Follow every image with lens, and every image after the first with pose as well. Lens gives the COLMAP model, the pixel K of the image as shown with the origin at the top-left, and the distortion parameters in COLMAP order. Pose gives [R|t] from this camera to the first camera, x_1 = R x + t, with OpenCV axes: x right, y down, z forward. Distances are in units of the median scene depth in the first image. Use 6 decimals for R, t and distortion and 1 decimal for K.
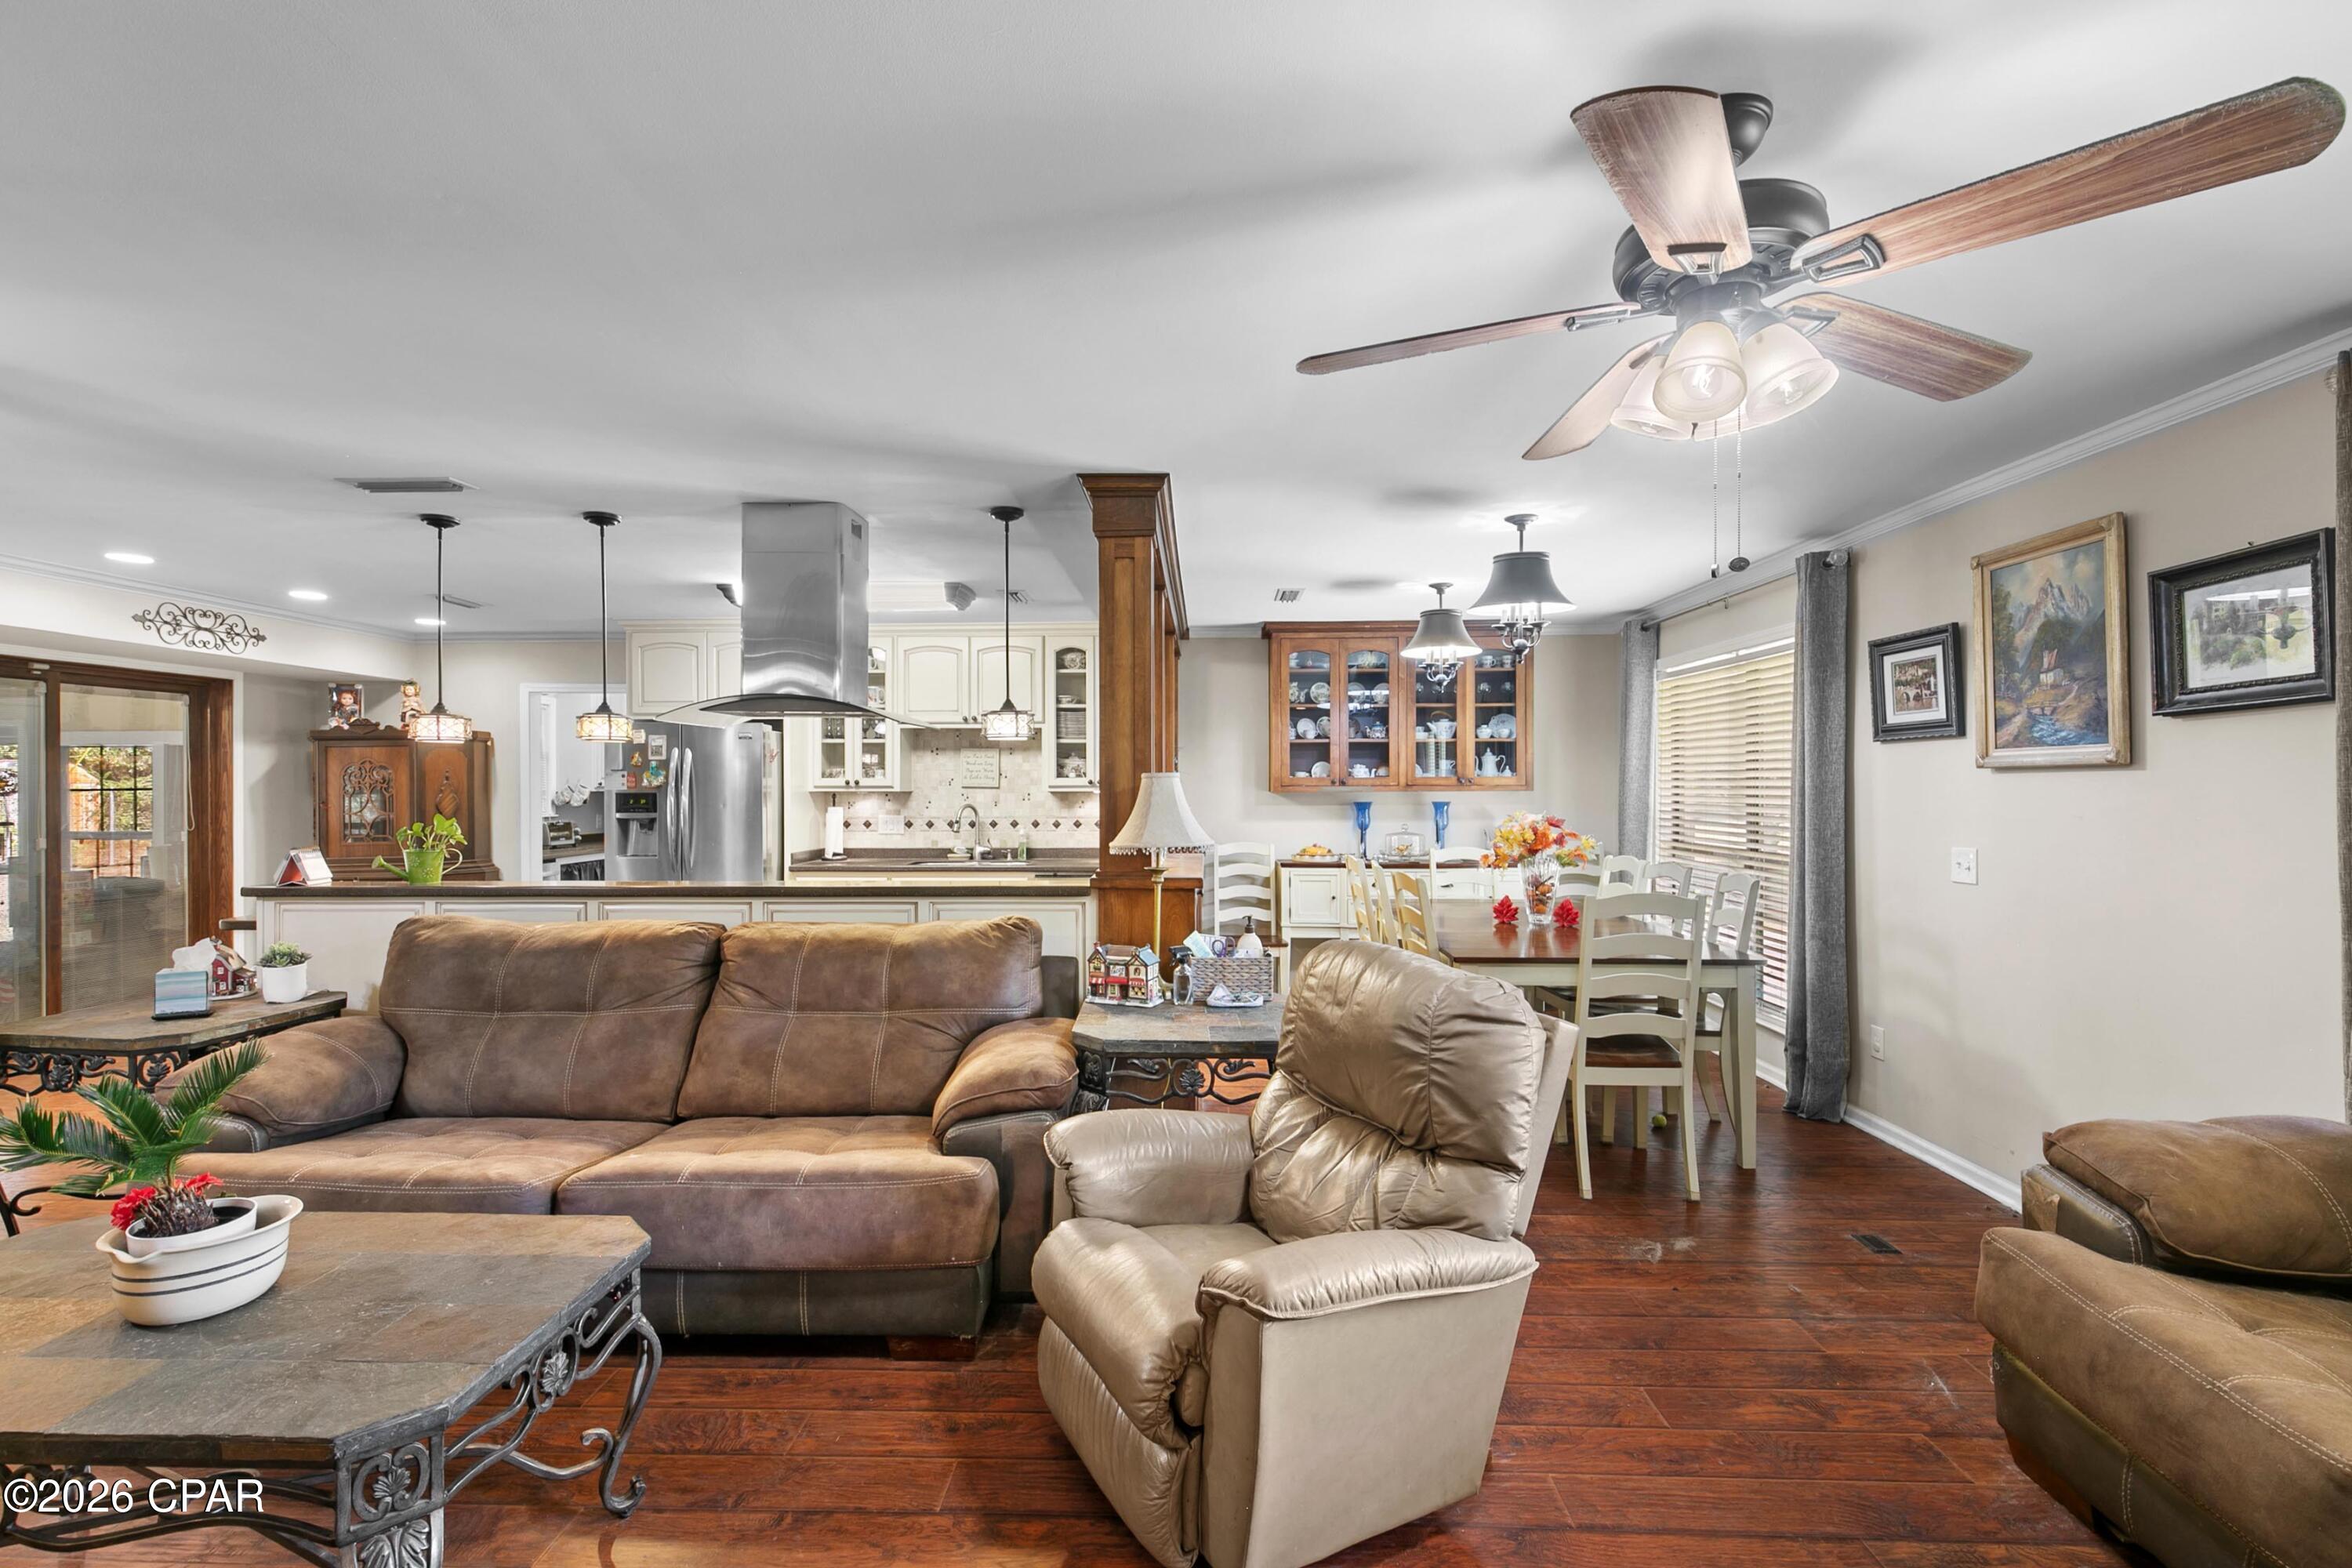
lens RADIAL K [[1068.7, 0, 1176.0], [0, 1068.7, 784.0], [0, 0, 1]] dist [0.004789, 0.000185]
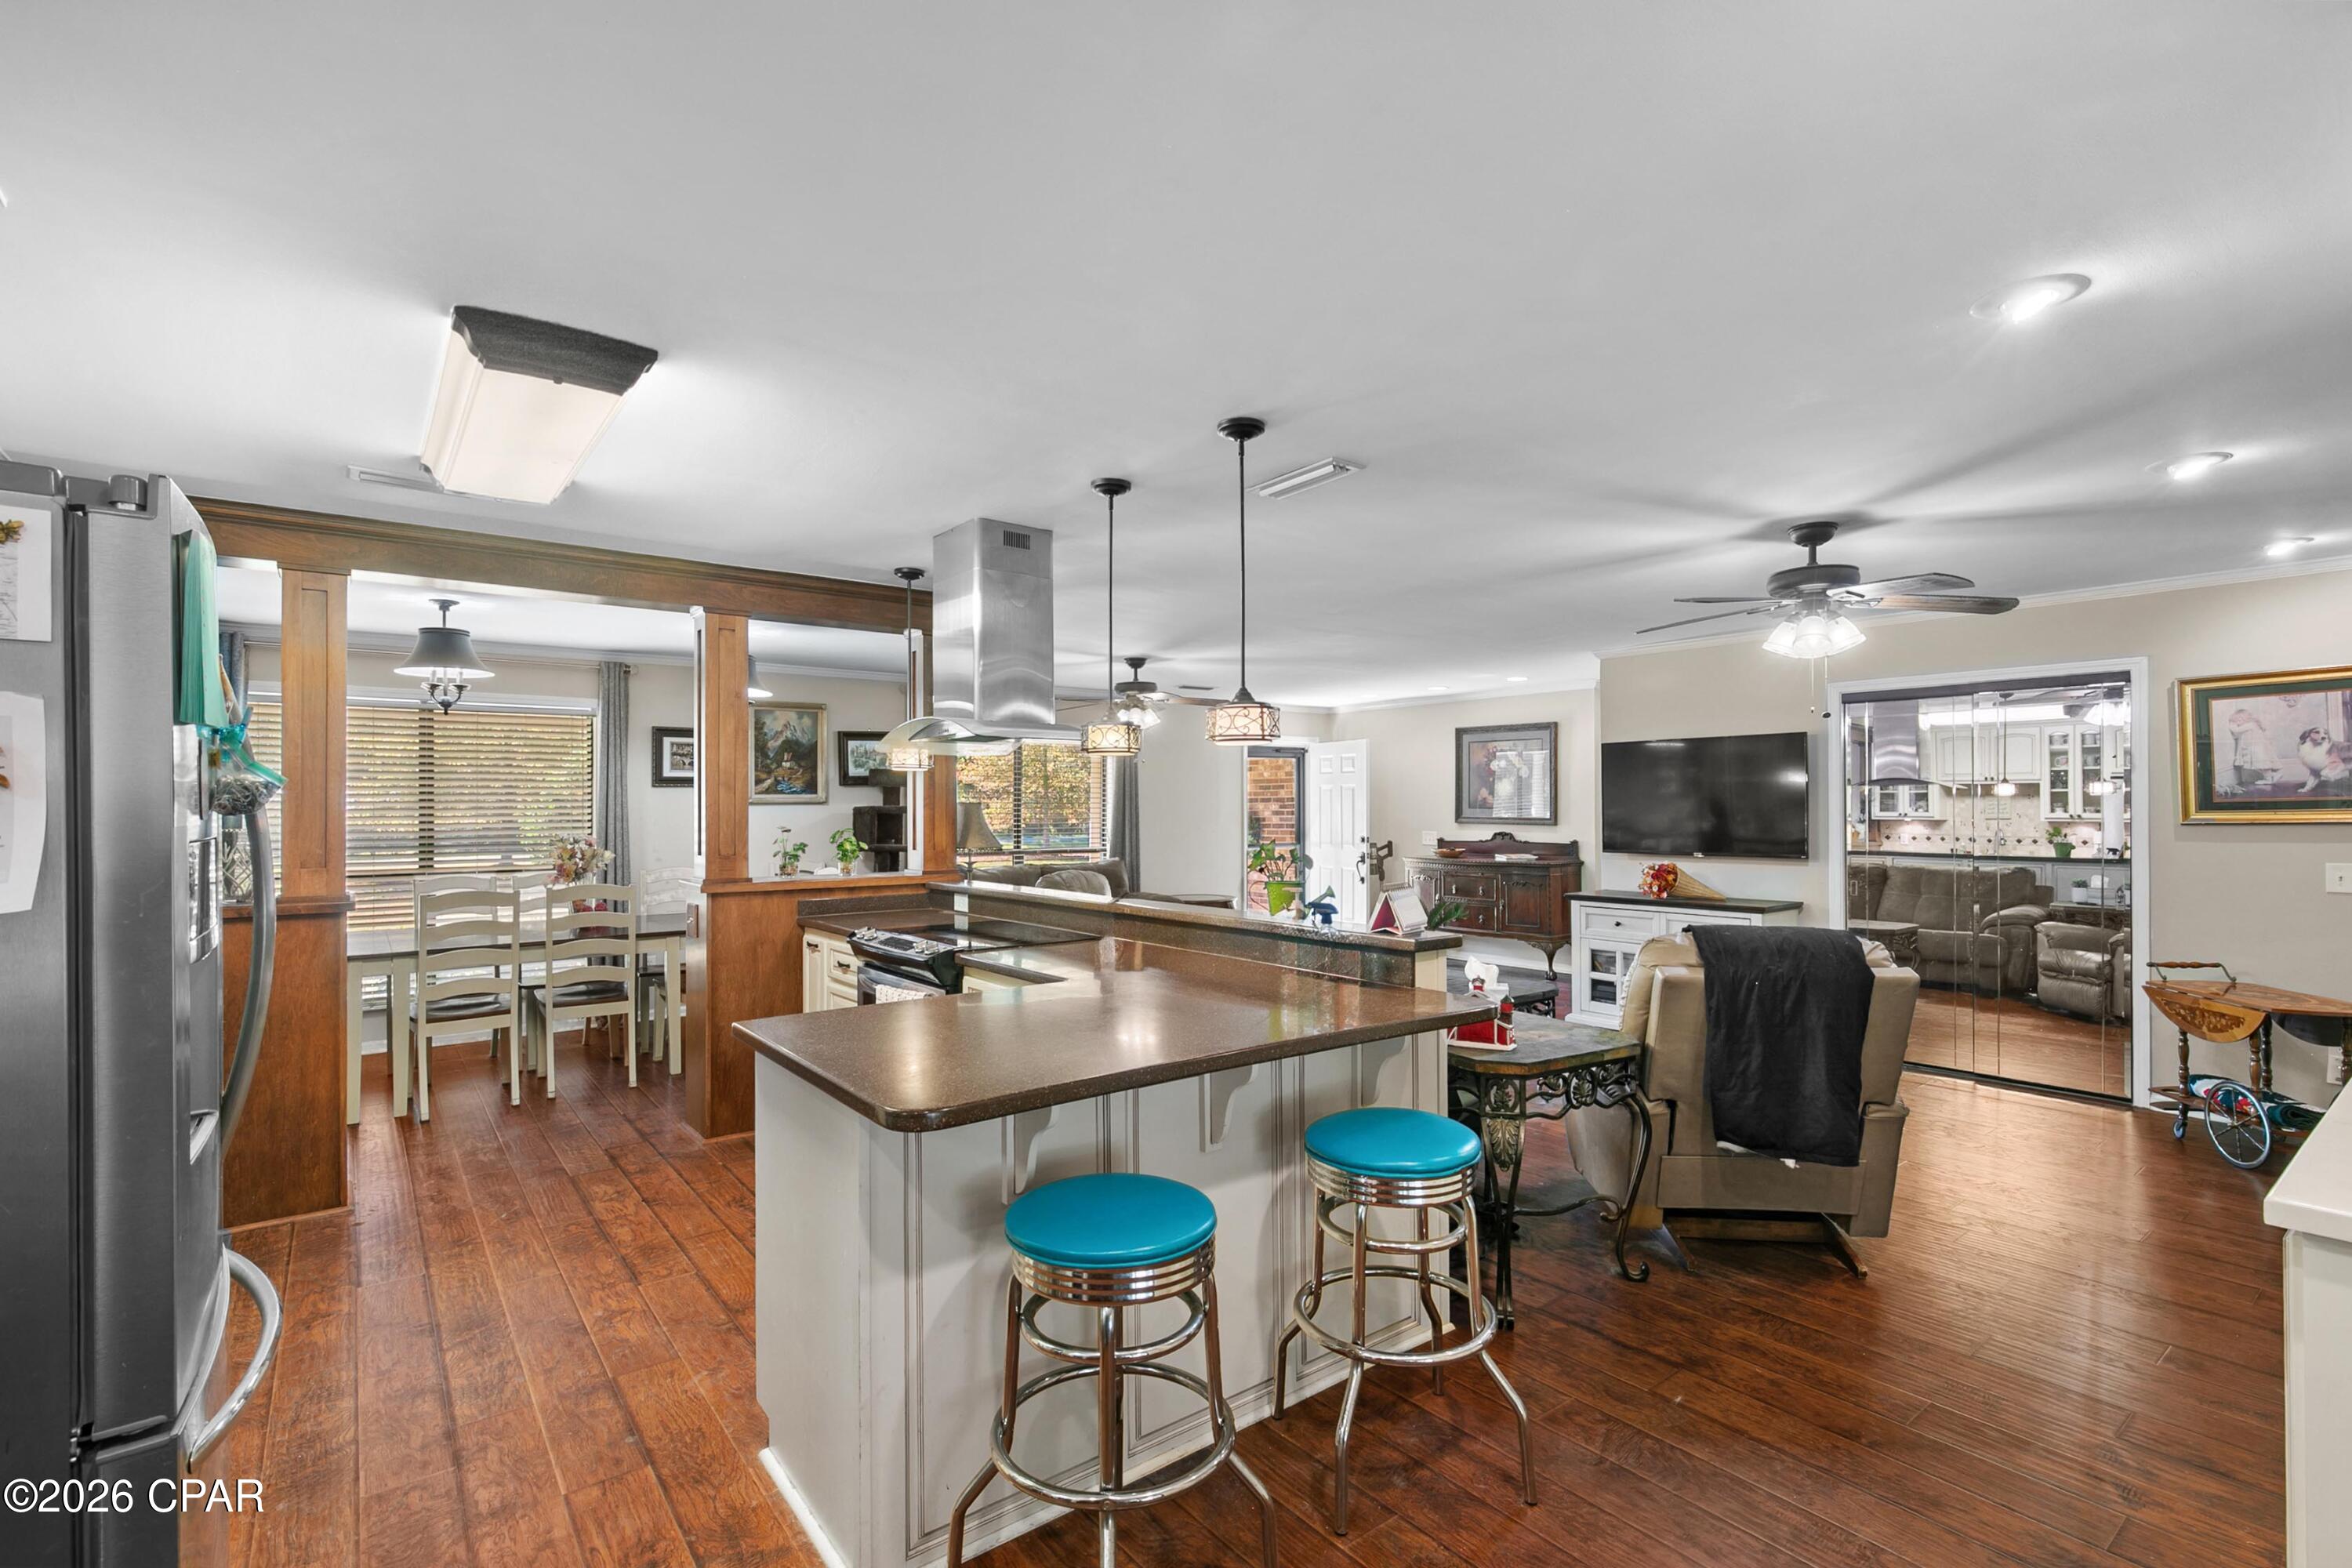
lens RADIAL K [[1062.5, 0, 1174.9], [0, 1062.5, 798.4], [0, 0, 1]] dist [0.001493, -0.000079]
pose [[-0.632404, 0.012616, 0.774536, -1.203363], [0.005338, 0.999915, -0.011929, 0.003850], [-0.774620, -0.003409, -0.632418, 1.475358]]
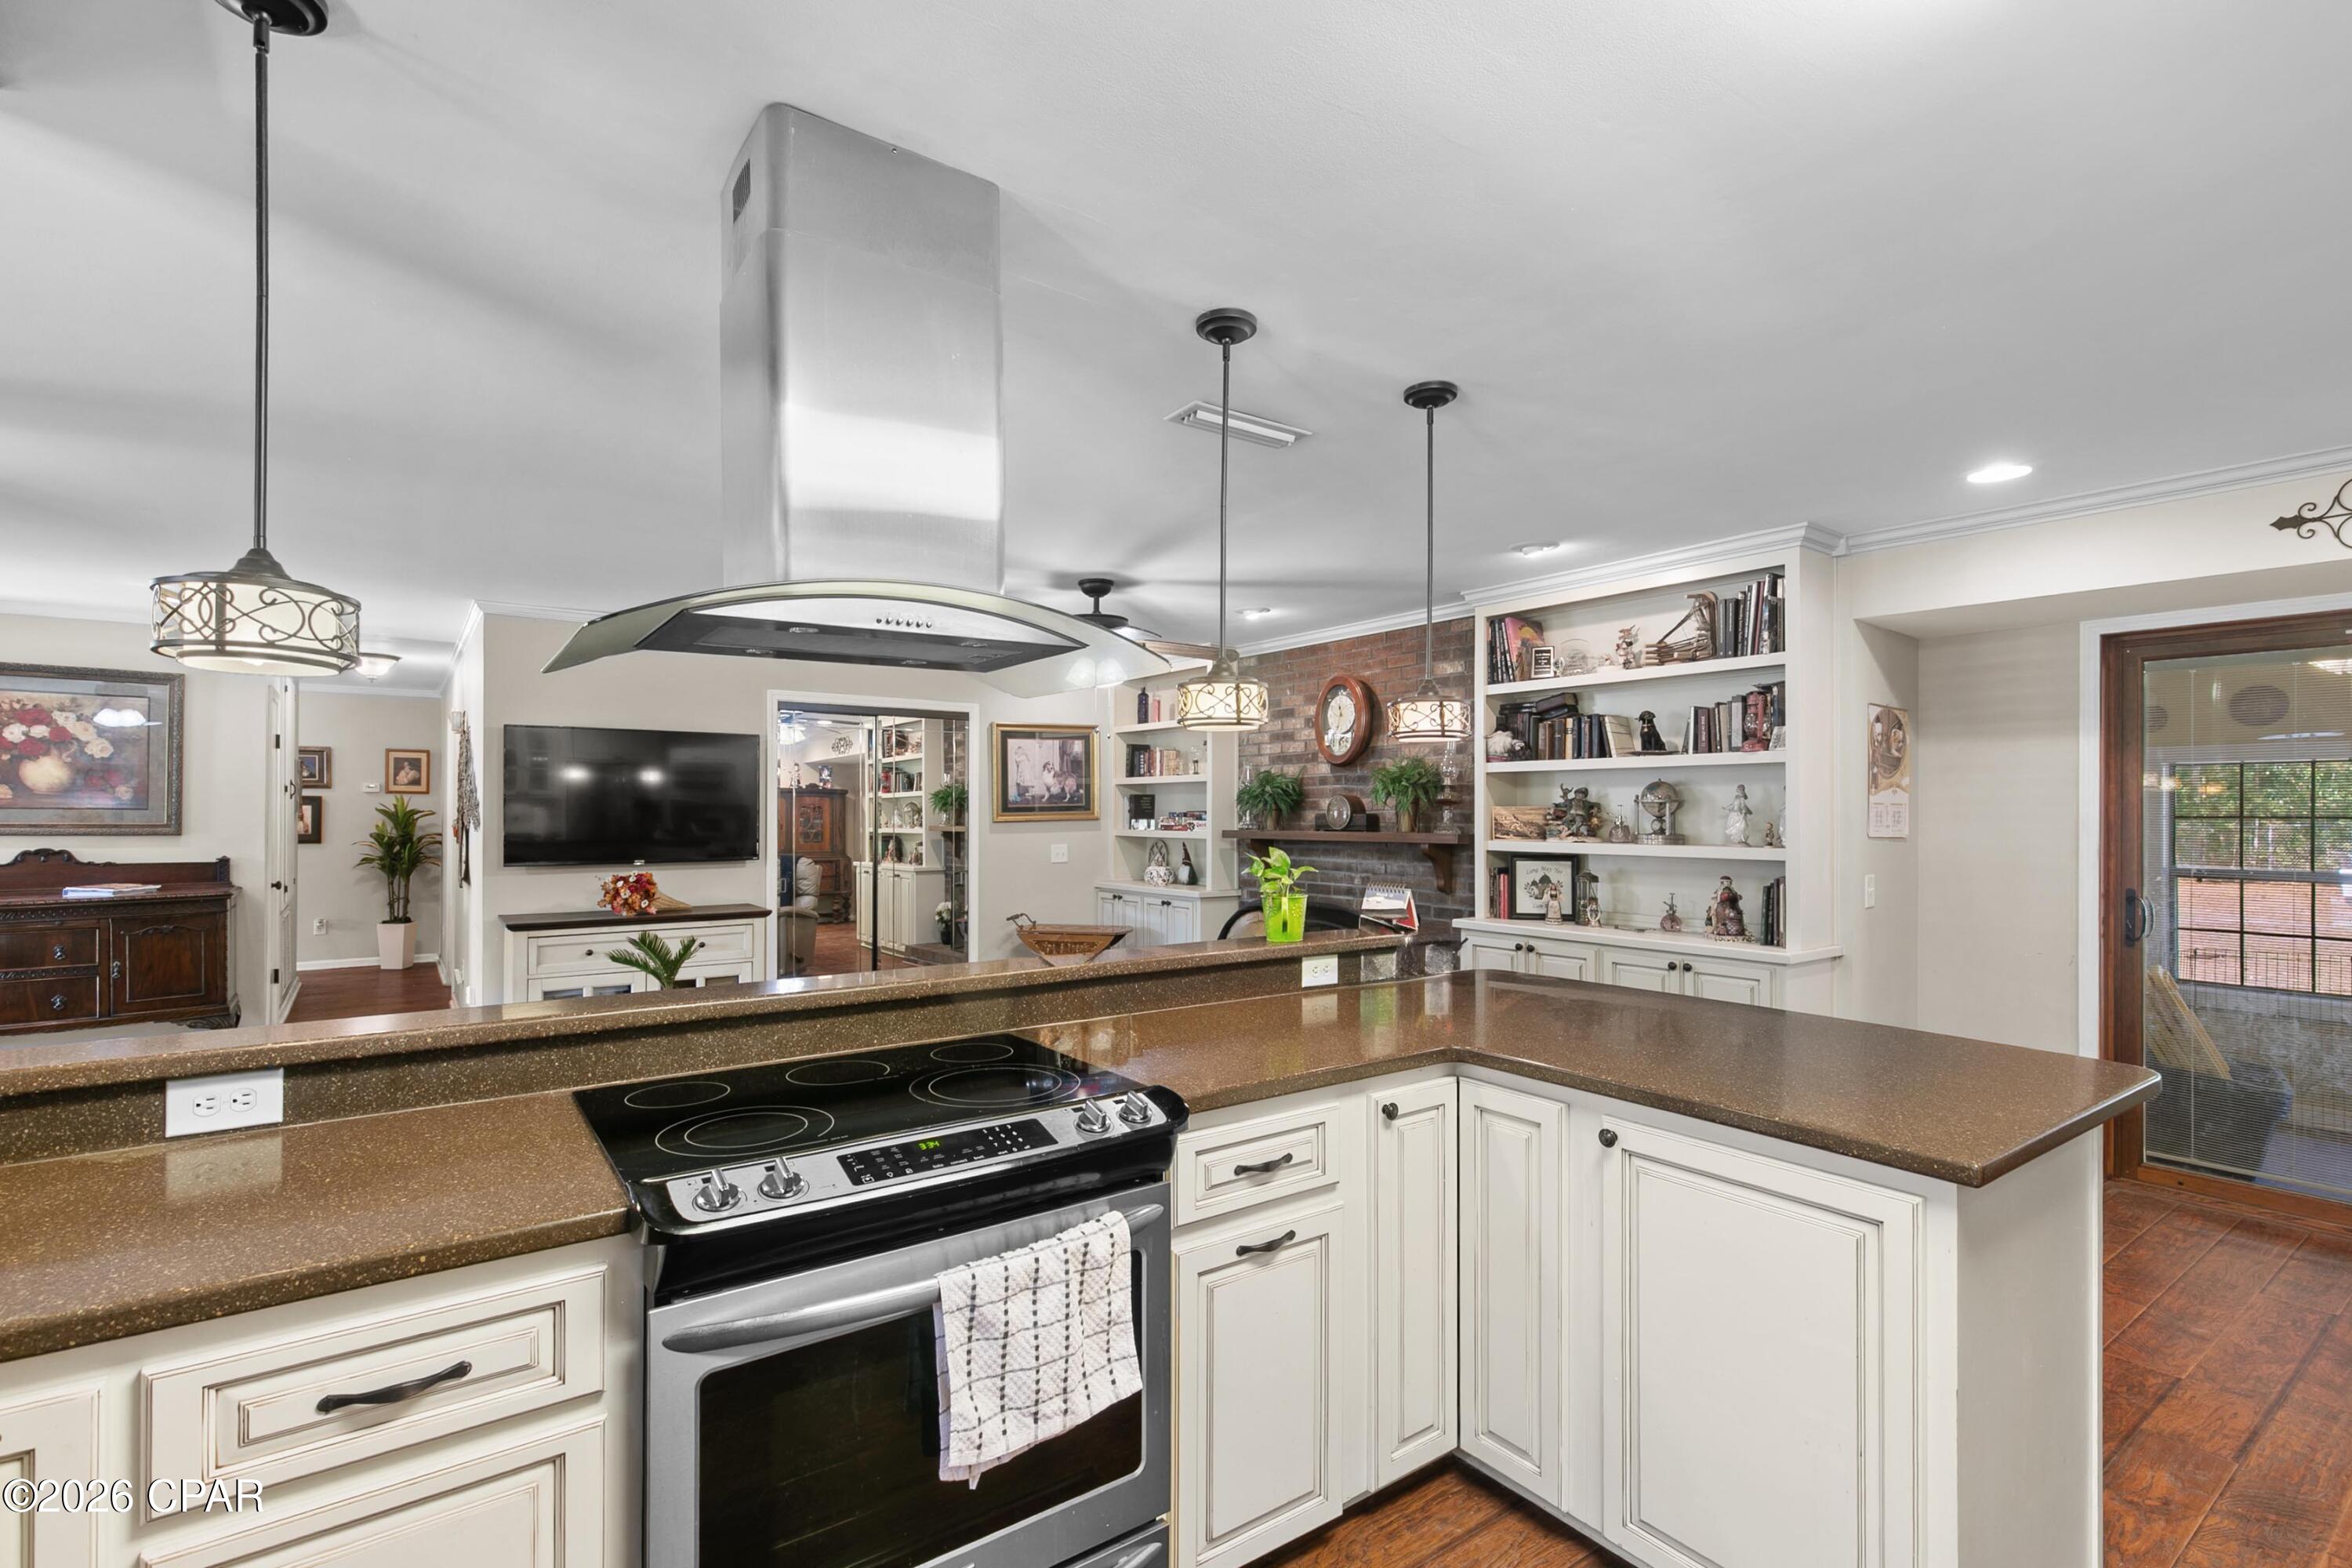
lens RADIAL K [[1063.9, 0, 1187.2], [0, 1063.9, 813.2], [0, 0, 1]] dist [0.014402, -0.000030]
pose [[-0.799184, 0.004270, -0.601072, -0.203119], [-0.000140, 0.999973, 0.007290, -0.002425], [0.601087, 0.005910, -0.799162, 1.419213]]
